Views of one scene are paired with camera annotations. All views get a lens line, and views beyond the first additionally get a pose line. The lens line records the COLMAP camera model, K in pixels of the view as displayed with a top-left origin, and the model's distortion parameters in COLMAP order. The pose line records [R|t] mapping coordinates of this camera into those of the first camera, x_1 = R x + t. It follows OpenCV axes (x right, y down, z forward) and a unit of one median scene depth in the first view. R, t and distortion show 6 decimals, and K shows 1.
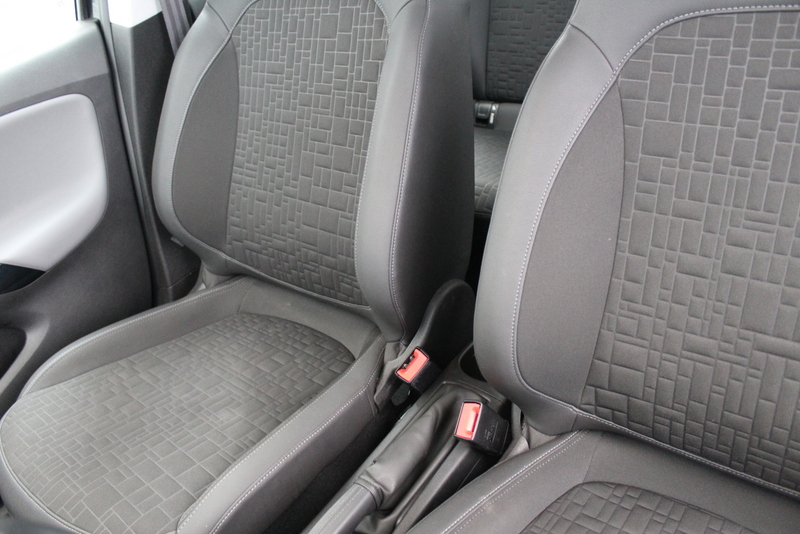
lens RADIAL K [[669.8, 0, 400.0], [0, 669.8, 267.0], [0, 0, 1]] dist [-0.158715, 0.117180]
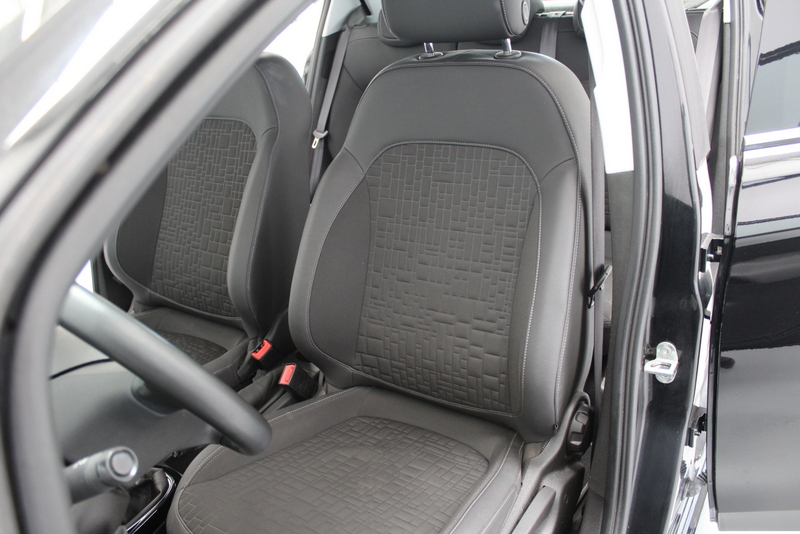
lens RADIAL K [[669.8, 0, 400.0], [0, 669.8, 267.0], [0, 0, 1]] dist [-0.158715, 0.117180]
pose [[0.995512, 0.036634, 0.087256, 0.235783], [-0.022077, 0.986494, -0.162300, 0.236570], [-0.092023, 0.159646, 0.982876, -0.723060]]
